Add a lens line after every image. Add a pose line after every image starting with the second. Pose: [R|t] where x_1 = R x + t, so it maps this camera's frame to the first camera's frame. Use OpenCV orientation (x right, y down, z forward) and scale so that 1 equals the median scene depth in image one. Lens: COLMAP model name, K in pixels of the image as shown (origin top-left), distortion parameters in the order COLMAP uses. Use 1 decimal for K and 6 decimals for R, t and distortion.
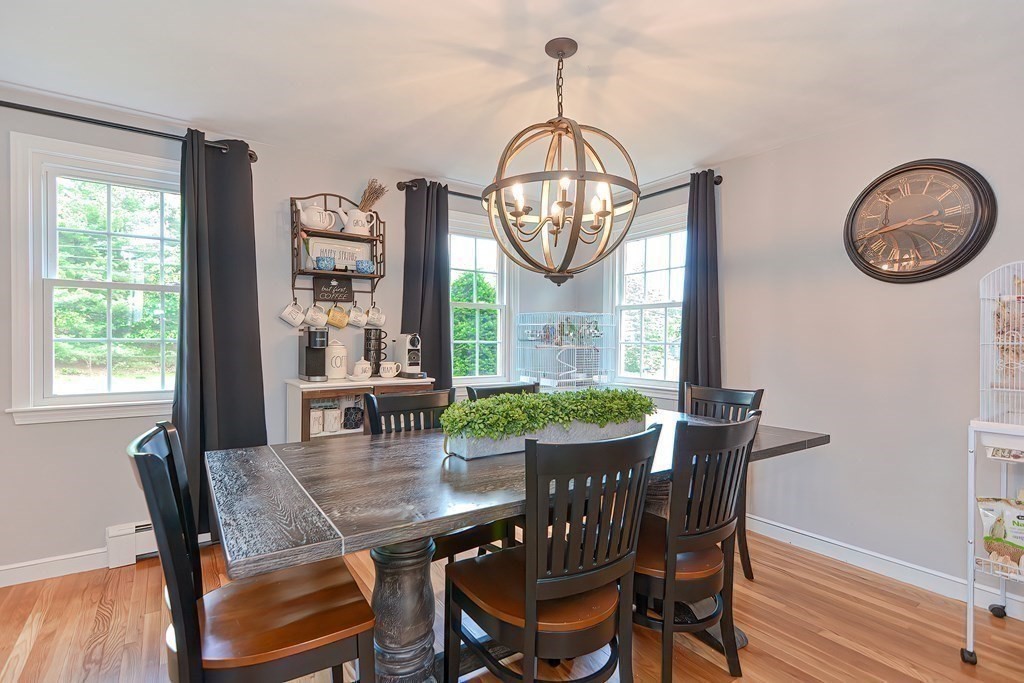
lens RADIAL K [[486.2, 0, 512.0], [0, 486.2, 341.5], [0, 0, 1]] dist [0.019042, 0.000108]
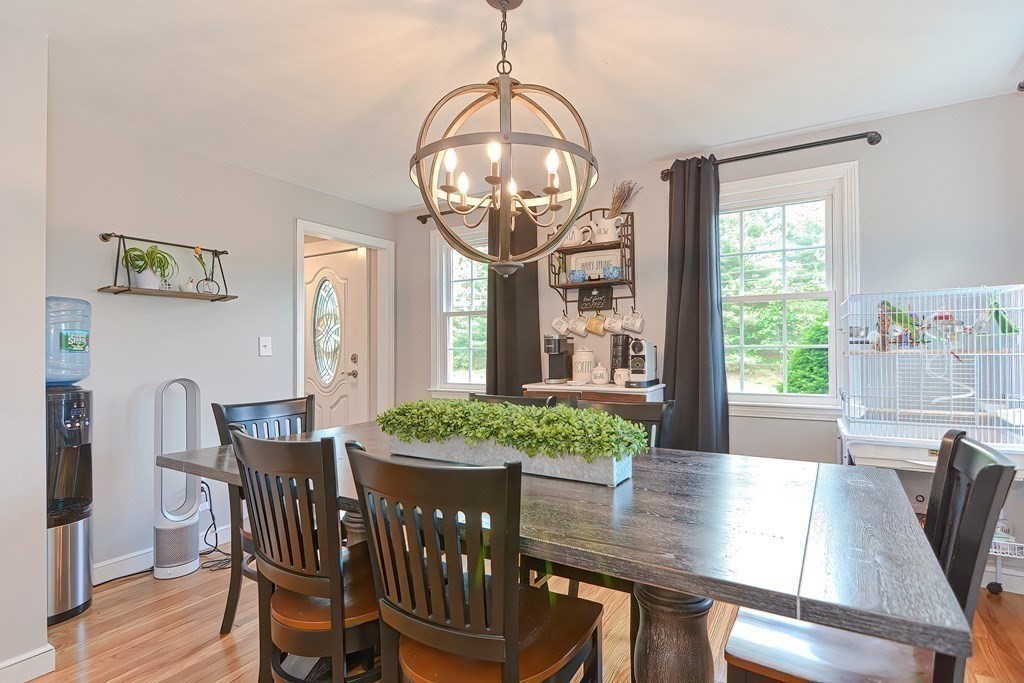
lens RADIAL K [[505.4, 0, 524.4], [0, 505.4, 349.6], [0, 0, 1]] dist [0.003287, 0.000461]
pose [[0.426079, -0.009818, -0.904633, 0.557018], [0.008240, 0.999942, -0.006971, 0.009509], [0.904648, -0.004484, 0.426135, 0.397971]]
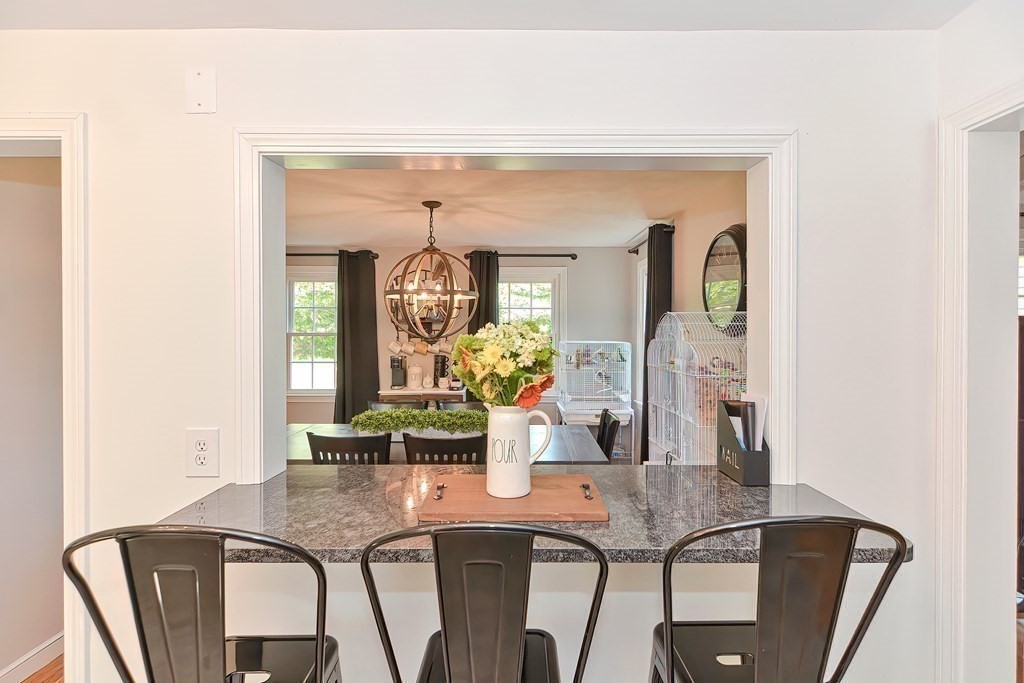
lens RADIAL K [[493.2, 0, 525.6], [0, 493.2, 328.5], [0, 0, 1]] dist [0.001532, 0.000039]
pose [[0.835729, -0.007816, -0.549087, 0.796684], [0.002345, 0.999940, -0.010665, -0.094775], [0.549137, 0.007626, 0.835697, -0.144781]]
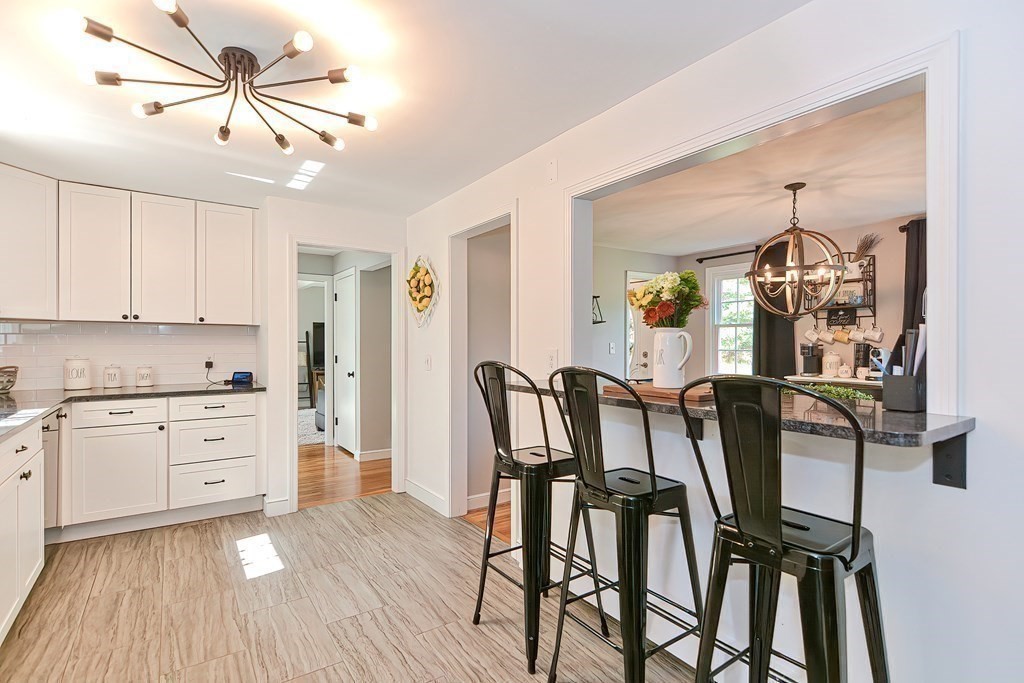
lens RADIAL K [[499.3, 0, 511.6], [0, 499.3, 346.7], [0, 0, 1]] dist [0.003438, 0.000407]
pose [[0.009860, 0.004336, -0.999942, 1.150459], [-0.002297, 0.999988, 0.004314, -0.021502], [0.999949, 0.002254, 0.009870, -0.018093]]
